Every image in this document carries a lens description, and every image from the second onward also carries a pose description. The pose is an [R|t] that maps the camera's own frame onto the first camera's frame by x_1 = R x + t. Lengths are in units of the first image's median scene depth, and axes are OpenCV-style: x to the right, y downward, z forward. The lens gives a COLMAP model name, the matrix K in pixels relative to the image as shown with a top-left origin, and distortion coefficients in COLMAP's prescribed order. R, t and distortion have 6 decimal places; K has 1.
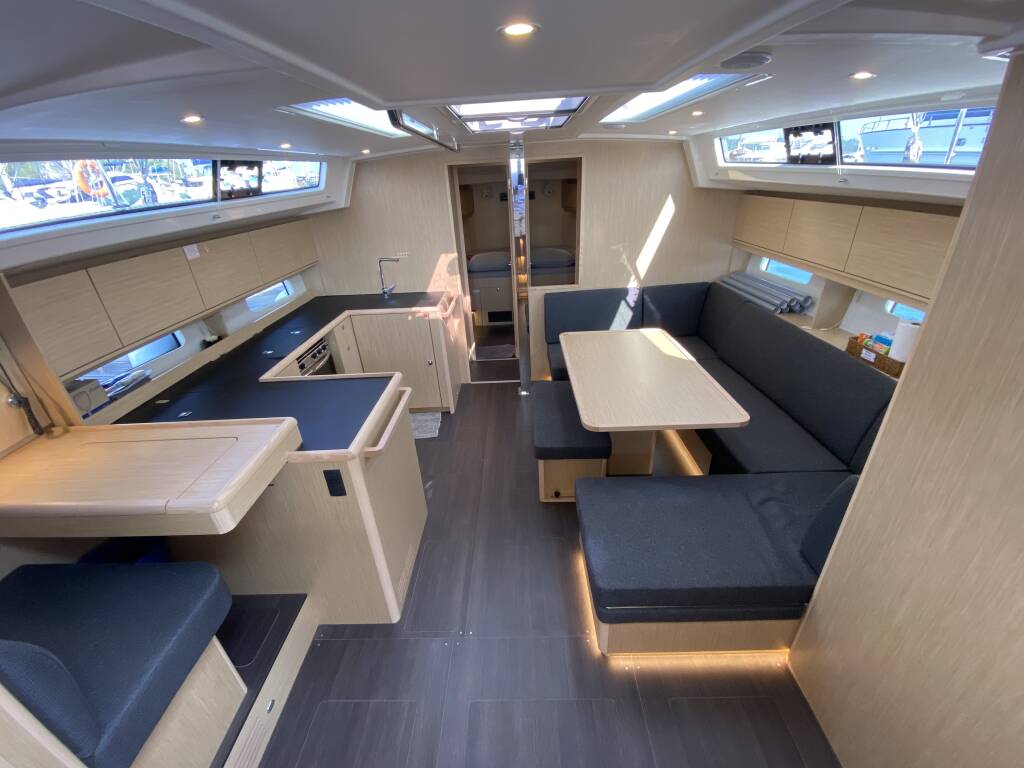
lens RADIAL K [[414.2, 0, 512.6], [0, 414.2, 385.6], [0, 0, 1]] dist [0.008691, -0.014709]
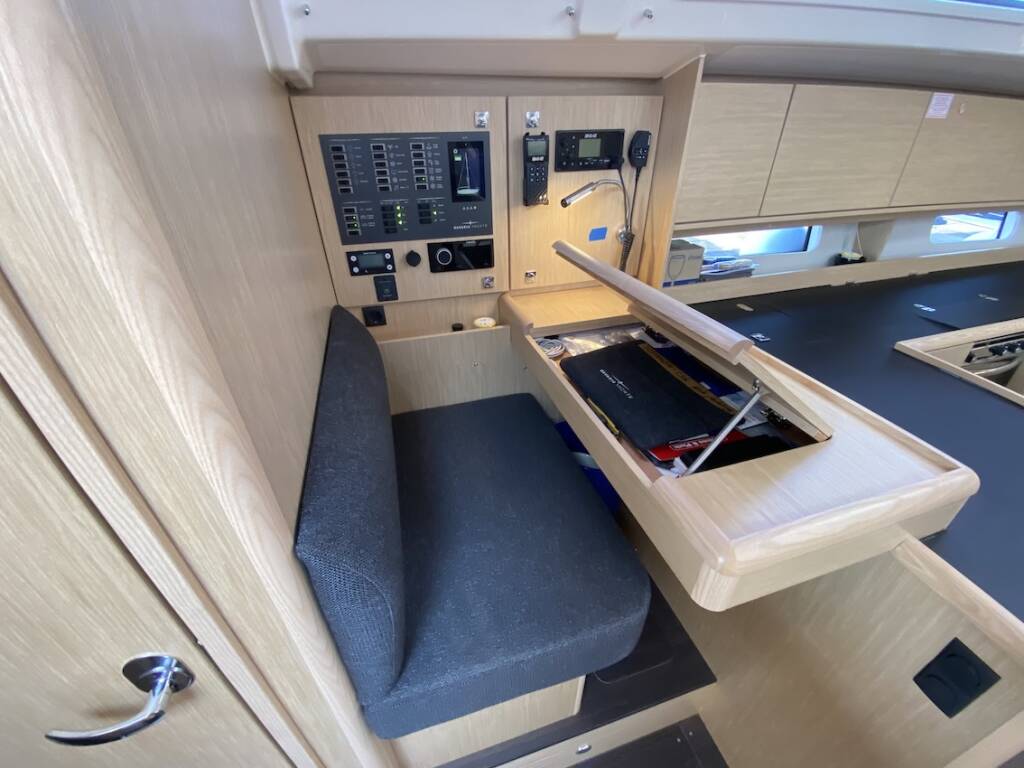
lens RADIAL K [[414.2, 0, 504.0], [0, 414.2, 381.8], [0, 0, 1]] dist [0.008691, -0.014709]
pose [[0.286432, 0.542240, -0.789894, -0.219806], [-0.430924, 0.809253, 0.399267, 0.024399], [0.855723, 0.226021, 0.465460, 0.223577]]
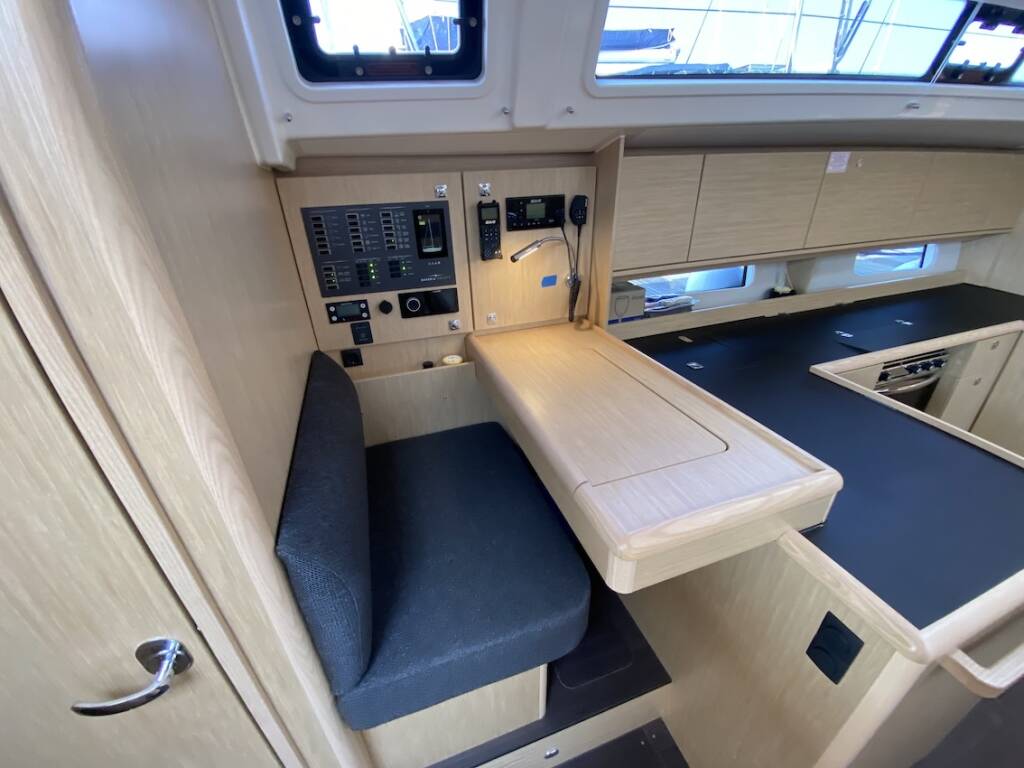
lens RADIAL K [[414.2, 0, 507.0], [0, 414.2, 381.8], [0, 0, 1]] dist [0.008691, -0.014709]
pose [[0.327097, 0.472026, -0.818656, -0.170084], [-0.413512, 0.850463, 0.325146, -0.007434], [0.849715, 0.232170, 0.473373, 0.224467]]
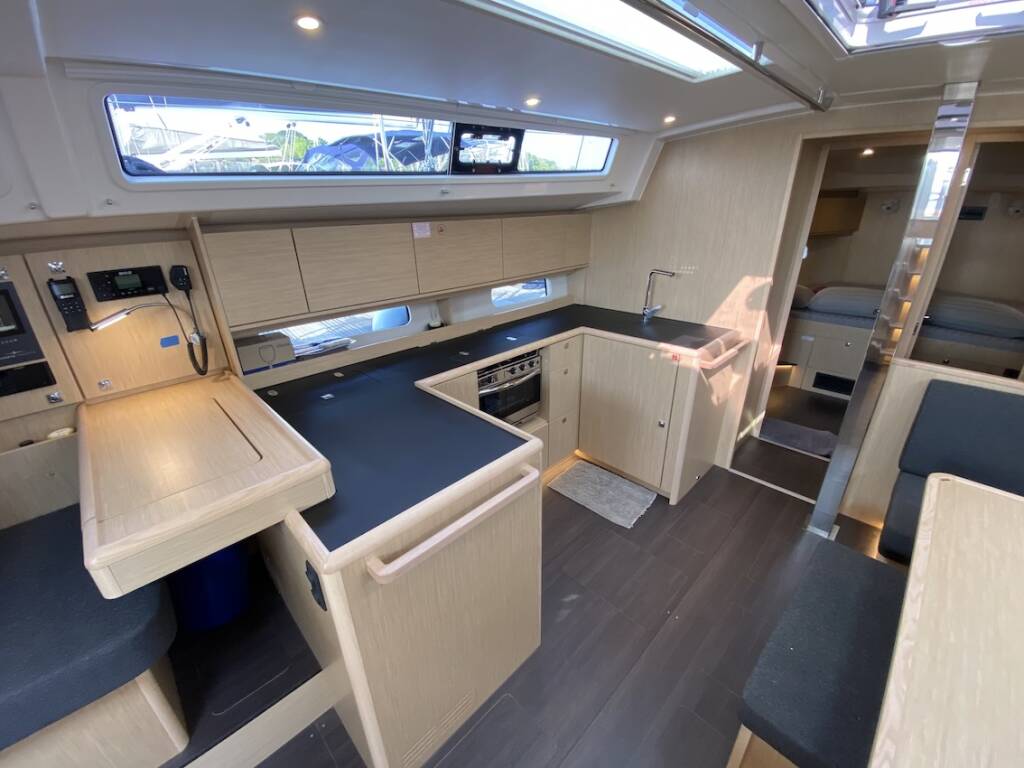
lens RADIAL K [[414.2, 0, 509.2], [0, 414.2, 385.8], [0, 0, 1]] dist [0.008691, -0.014709]
pose [[0.704388, 0.315291, -0.635948, 0.047155], [-0.332309, 0.938164, 0.097053, -0.114311], [0.627223, 0.142968, 0.765605, 0.350339]]
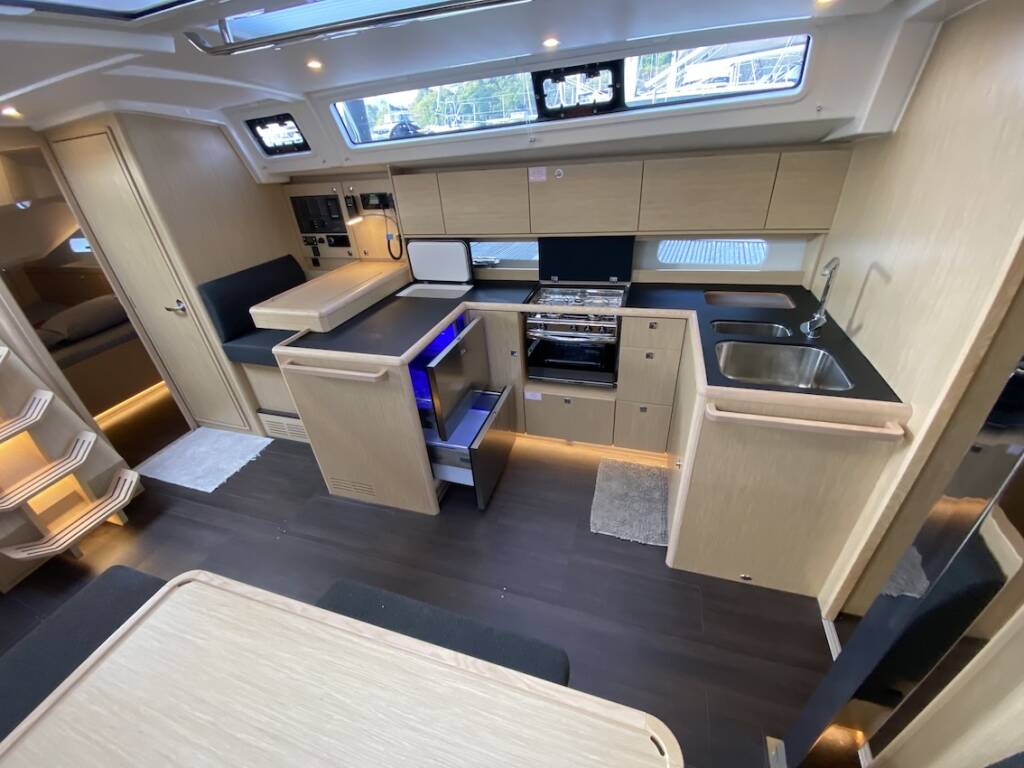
lens RADIAL K [[414.2, 0, 507.3], [0, 414.2, 386.1], [0, 0, 1]] dist [0.008691, -0.014709]
pose [[-0.296292, 0.554770, -0.777458, 0.250434], [-0.350137, 0.694245, 0.628830, -0.437216], [0.888603, 0.458534, -0.011453, 0.896762]]
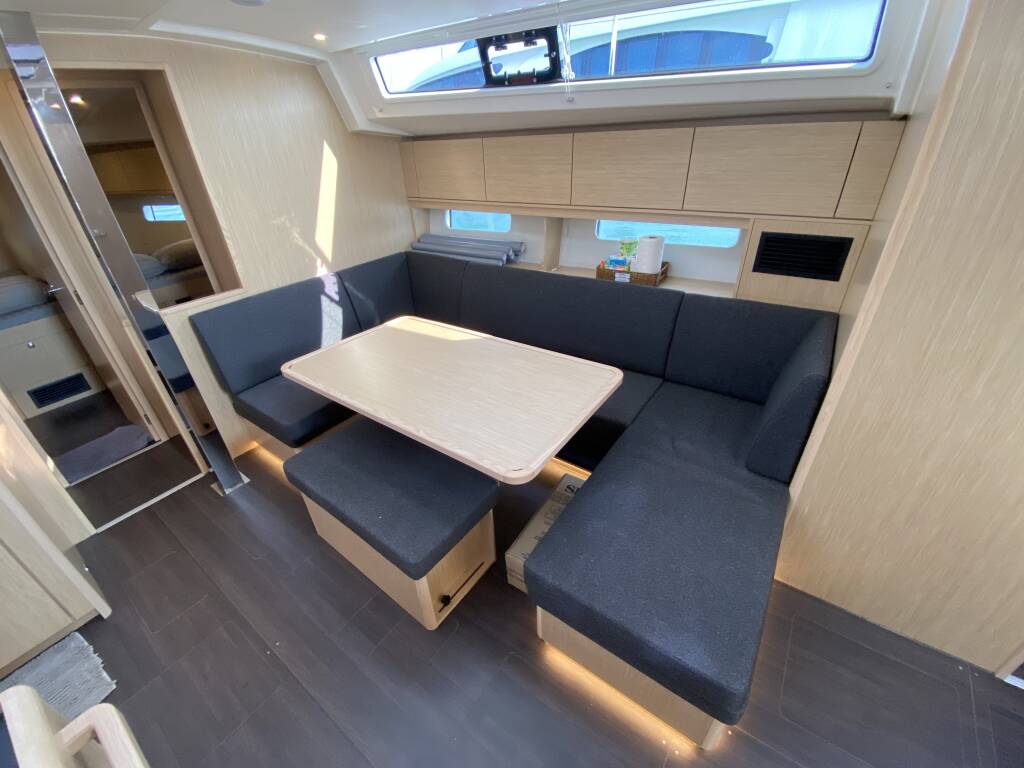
lens RADIAL K [[414.2, 0, 507.2], [0, 414.2, 385.8], [0, 0, 1]] dist [0.008691, -0.014709]
pose [[0.580776, -0.391363, 0.713816, -0.140480], [0.378615, 0.906106, 0.188741, -0.101642], [-0.720659, 0.160645, 0.674421, 0.408012]]
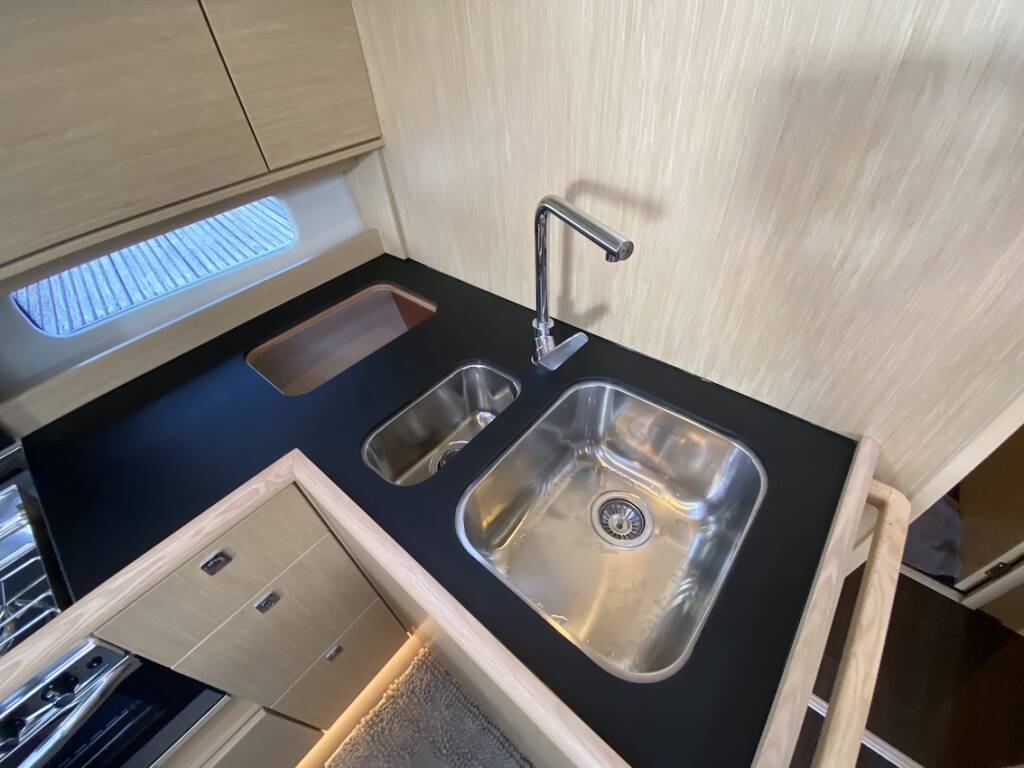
lens RADIAL K [[414.2, 0, 511.8], [0, 414.2, 388.2], [0, 0, 1]] dist [0.008691, -0.014709]
pose [[0.772511, 0.448651, -0.449377, -0.258617], [-0.271005, 0.872931, 0.405645, -0.361407], [0.574268, -0.191582, 0.795935, 0.997503]]
